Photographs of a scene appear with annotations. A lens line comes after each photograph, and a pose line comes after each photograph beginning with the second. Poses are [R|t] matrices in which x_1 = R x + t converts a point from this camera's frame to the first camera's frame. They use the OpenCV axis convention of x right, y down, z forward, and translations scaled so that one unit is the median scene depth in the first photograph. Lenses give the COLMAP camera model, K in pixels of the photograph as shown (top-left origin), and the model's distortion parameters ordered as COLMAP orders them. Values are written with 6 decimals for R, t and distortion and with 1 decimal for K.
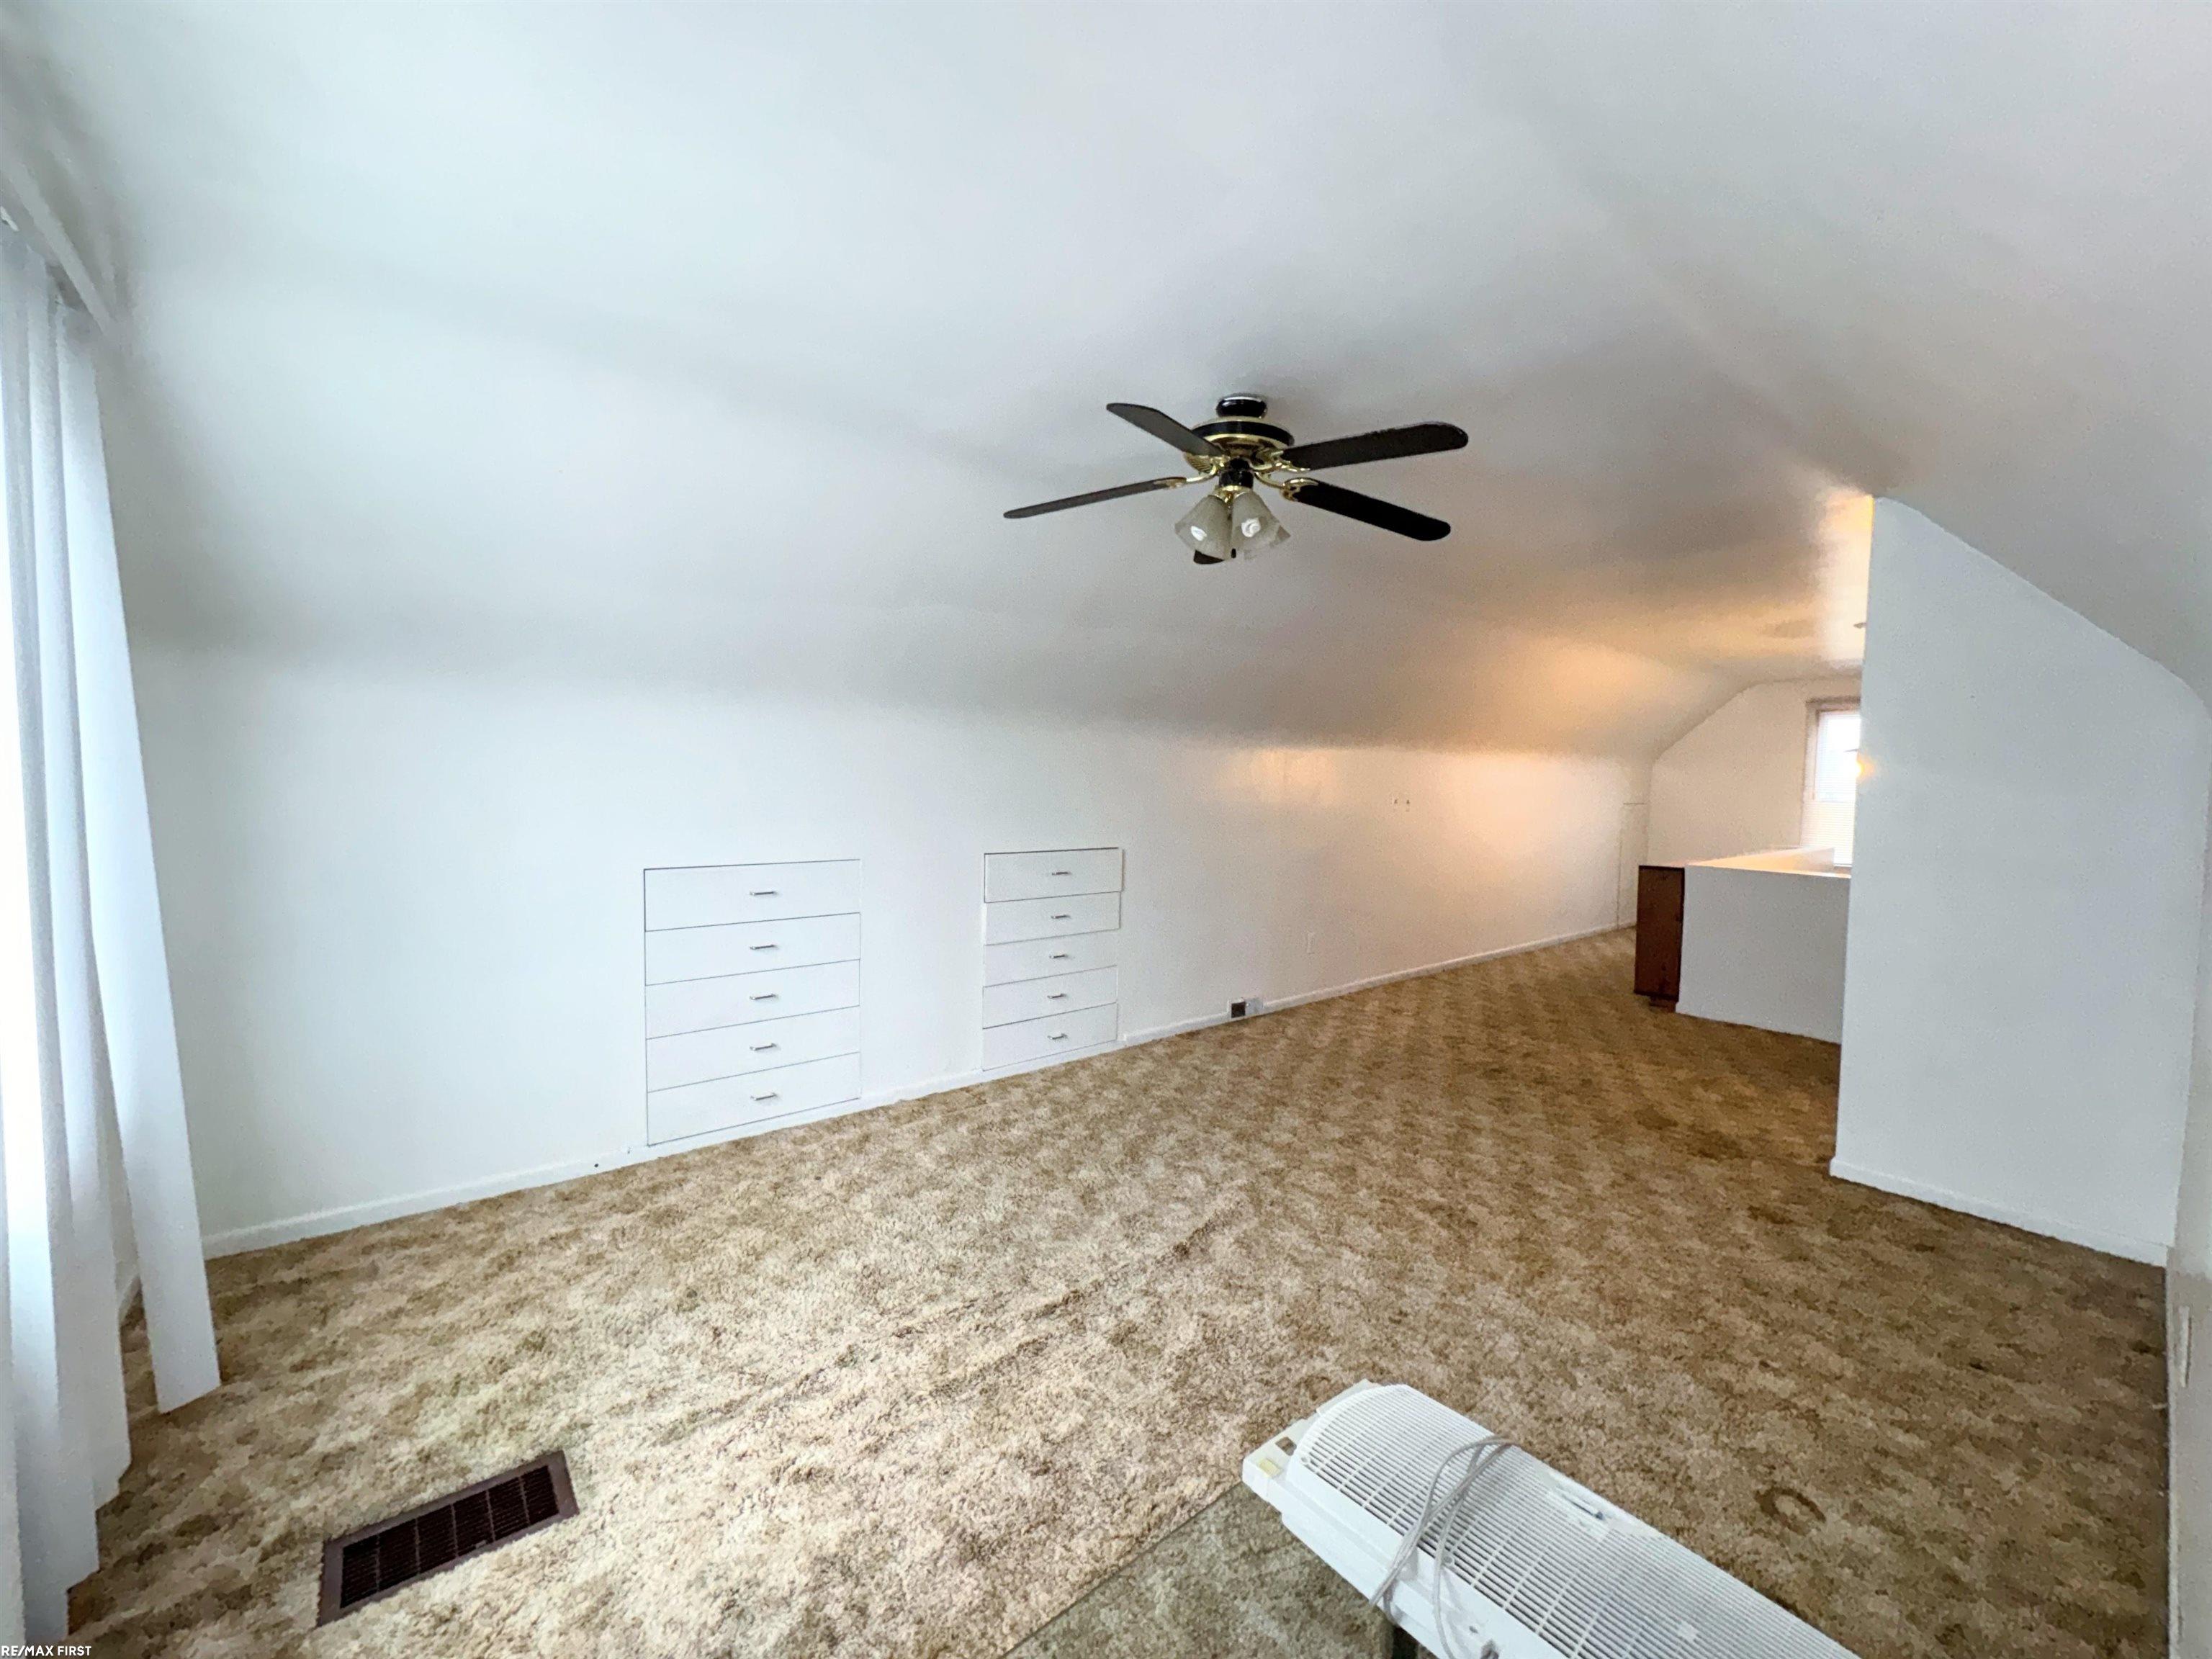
lens RADIAL K [[883.3, 0, 1106.7], [0, 883.3, 835.0], [0, 0, 1]] dist [-0.002973, -0.000318]
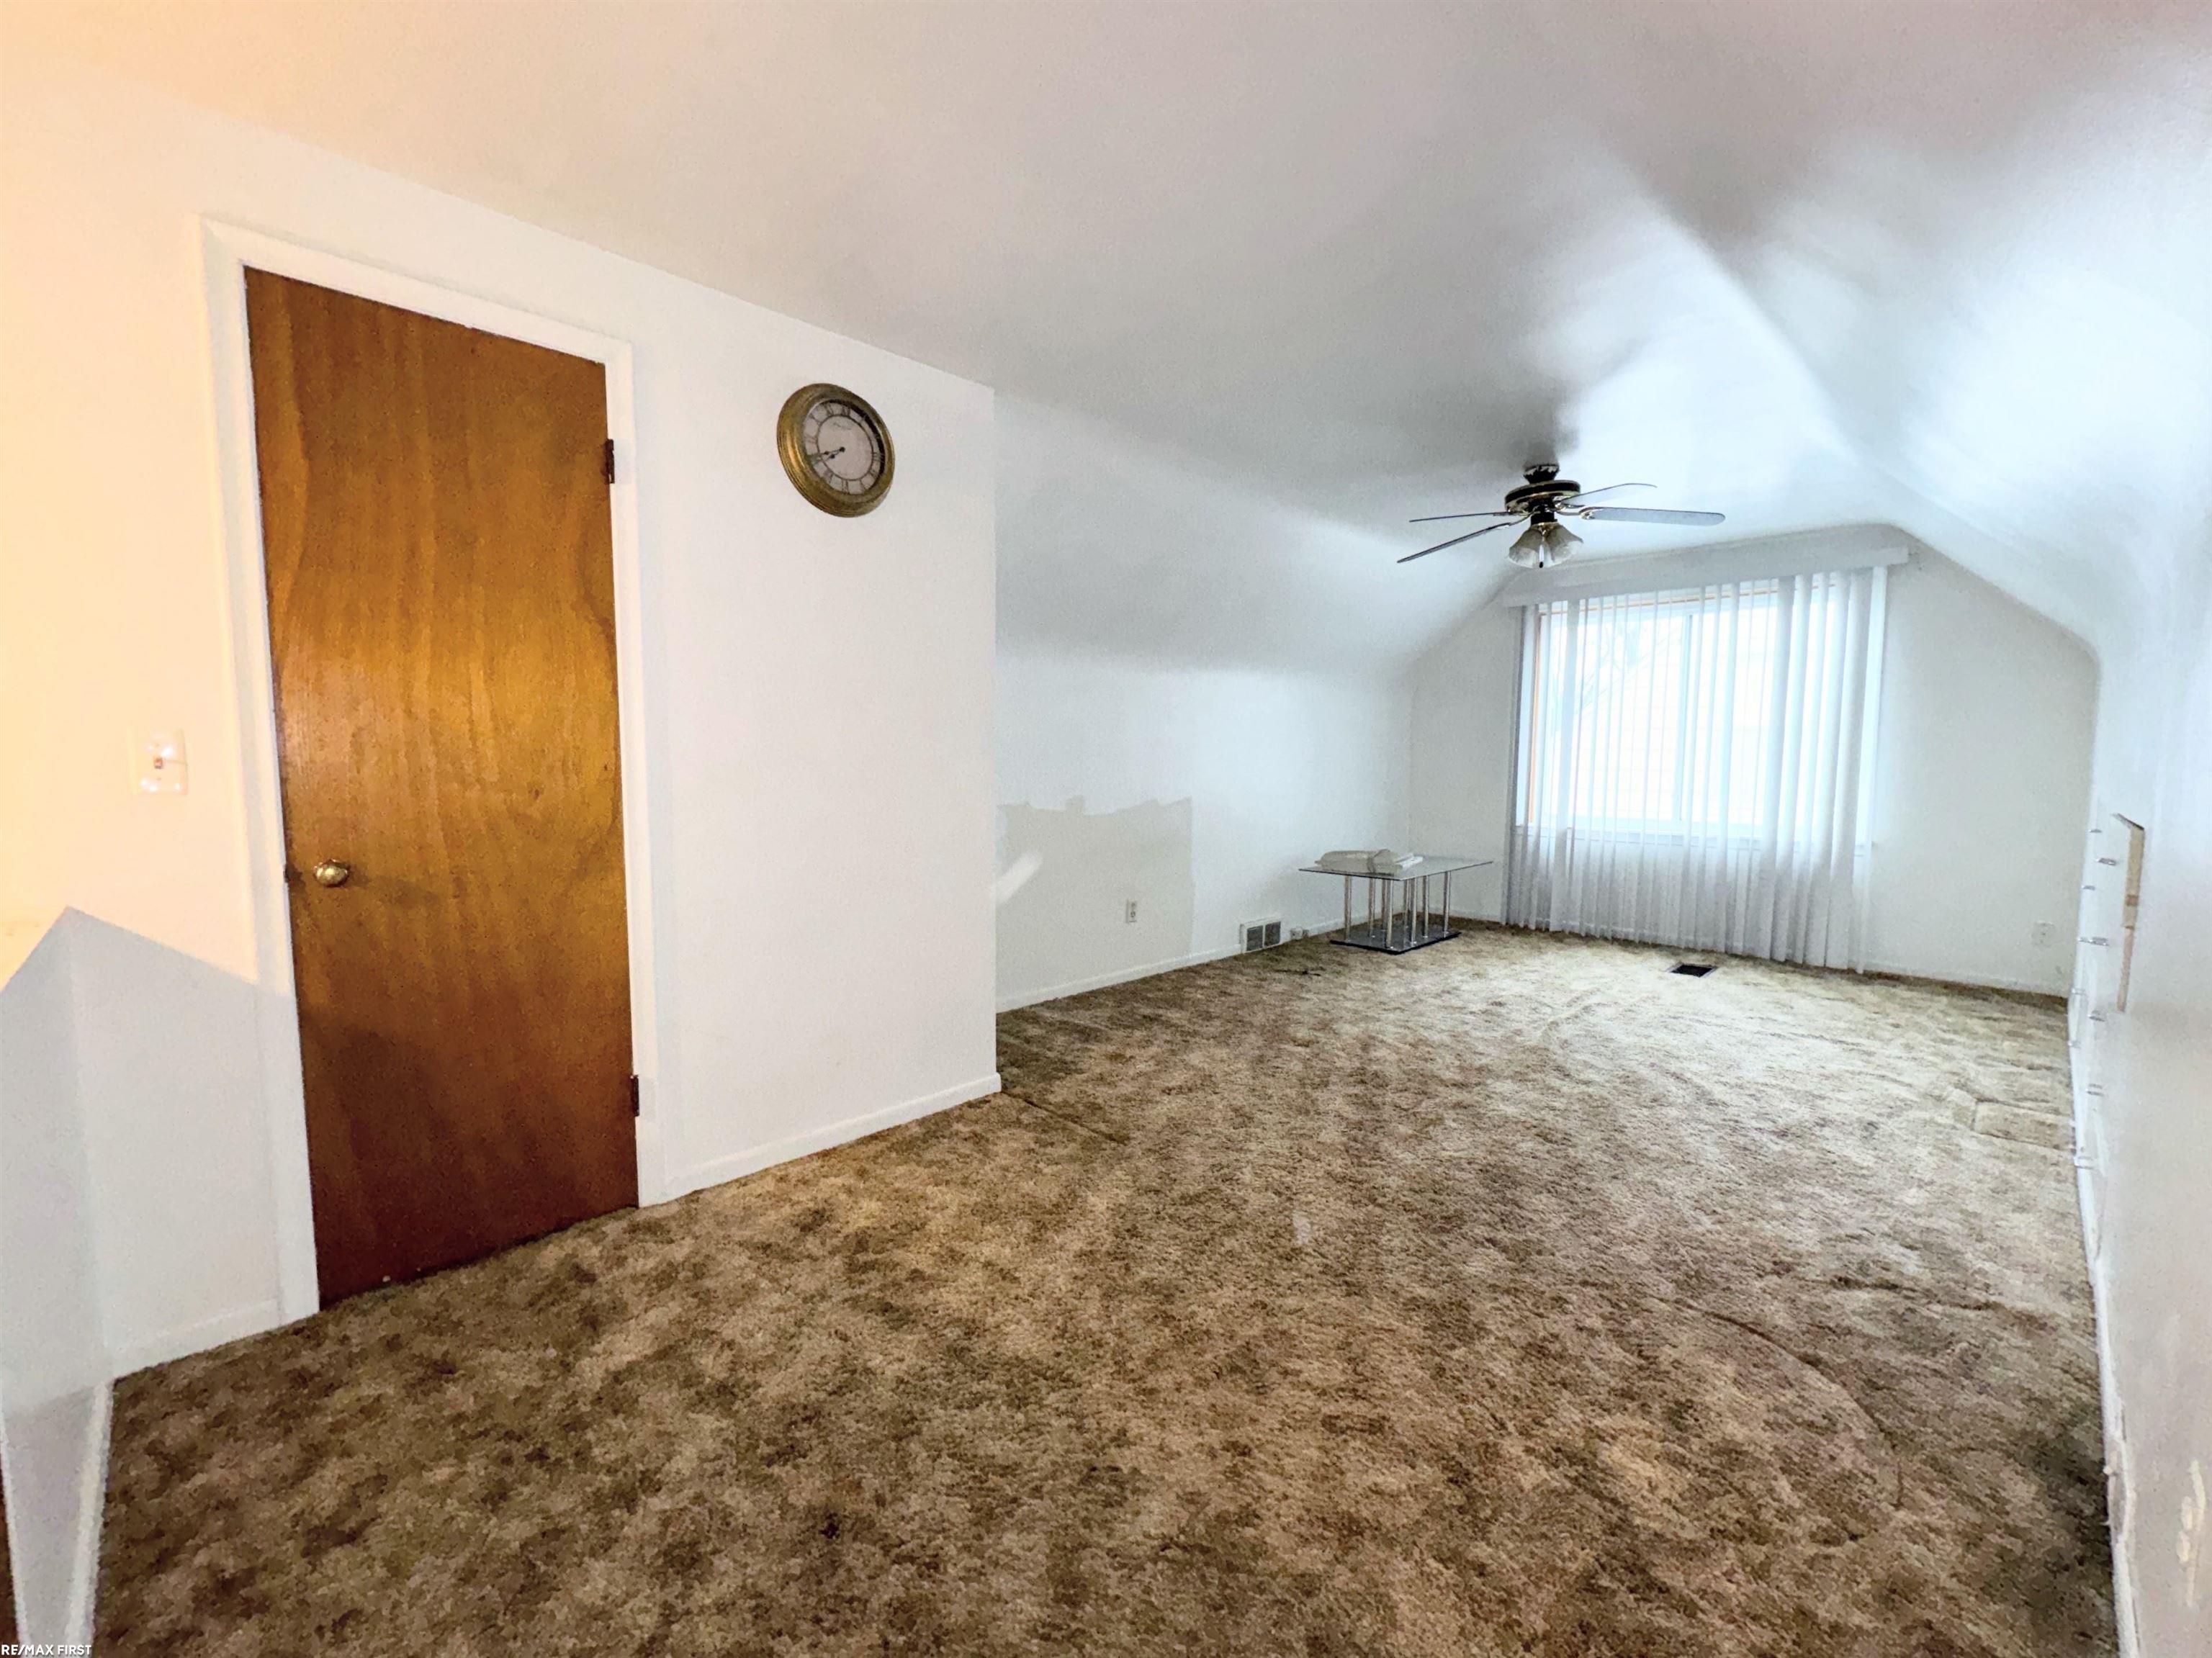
lens RADIAL K [[909.5, 0, 1121.1], [0, 909.5, 826.4], [0, 0, 1]] dist [-0.003191, -0.000155]
pose [[-0.995777, -0.010145, -0.091243, 0.722272], [-0.023201, 0.989422, 0.143197, -0.052606], [0.088825, 0.144709, -0.985479, 1.818330]]
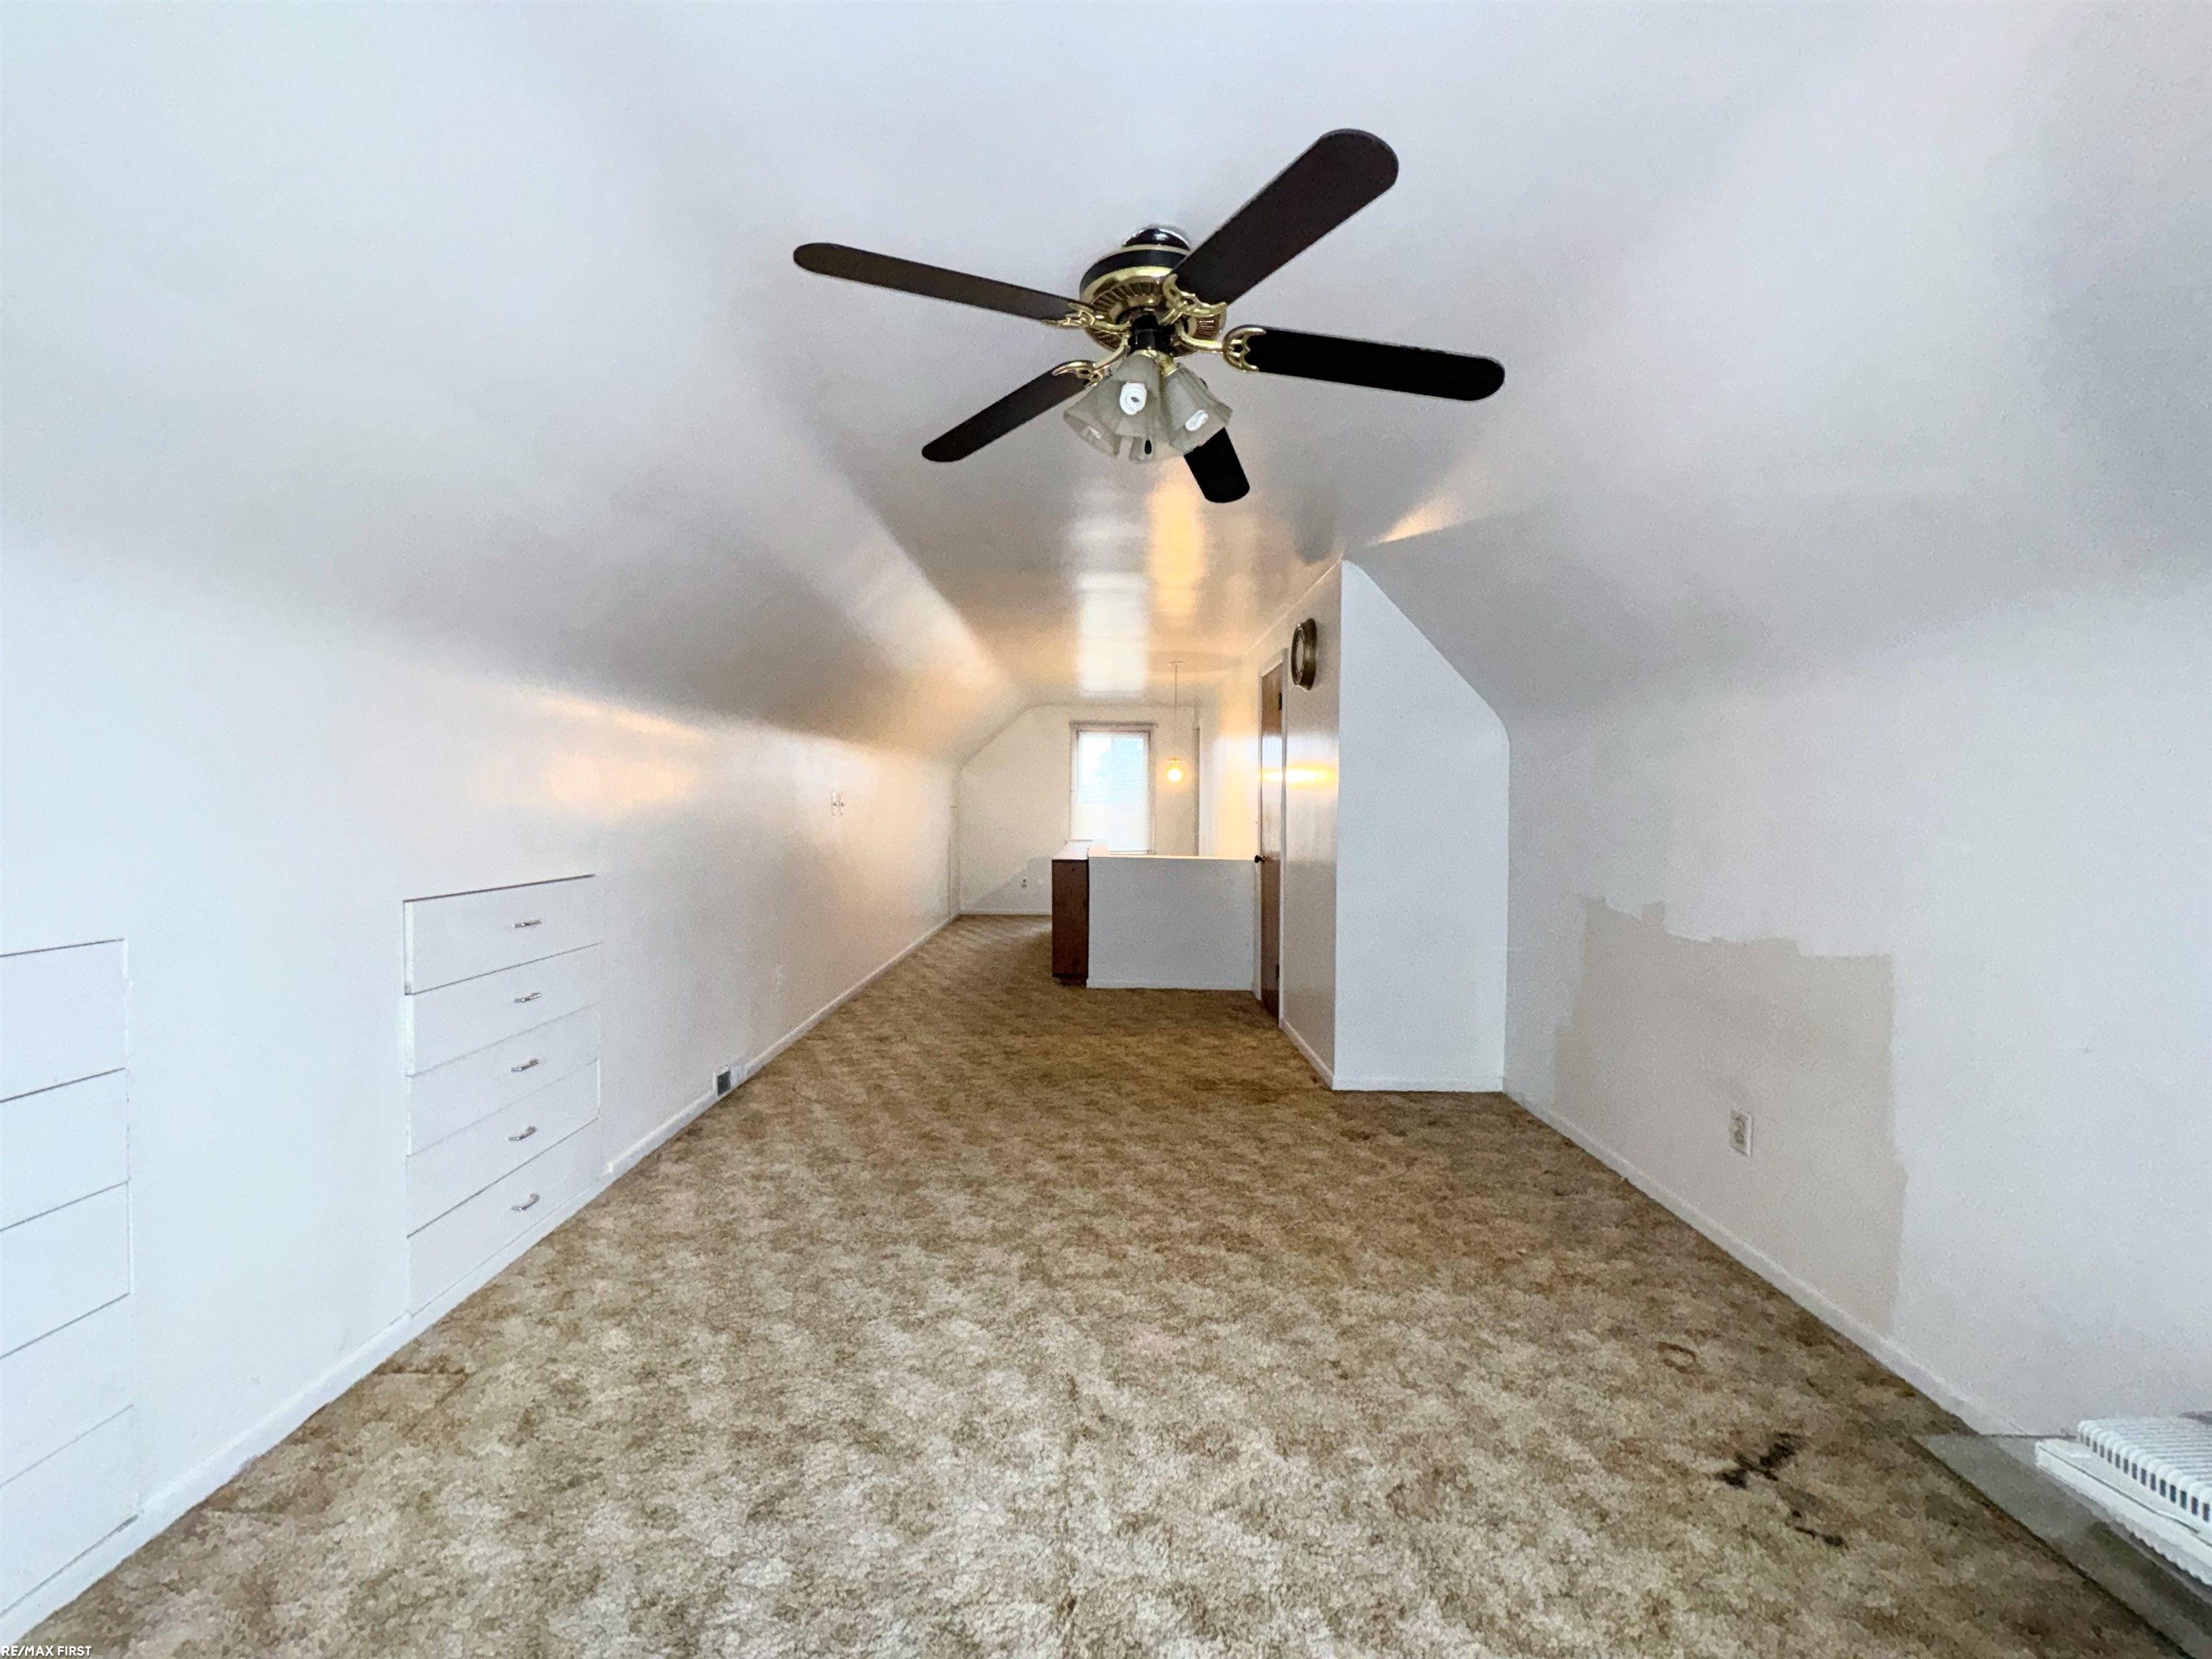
lens RADIAL K [[883.3, 0, 1104.8], [0, 883.3, 827.9], [0, 0, 1]] dist [-0.002973, -0.000318]
pose [[0.633801, -0.029218, 0.772944, -0.321870], [0.045848, 0.998948, 0.000167, -0.003310], [-0.772136, 0.035332, 0.634474, 0.402533]]
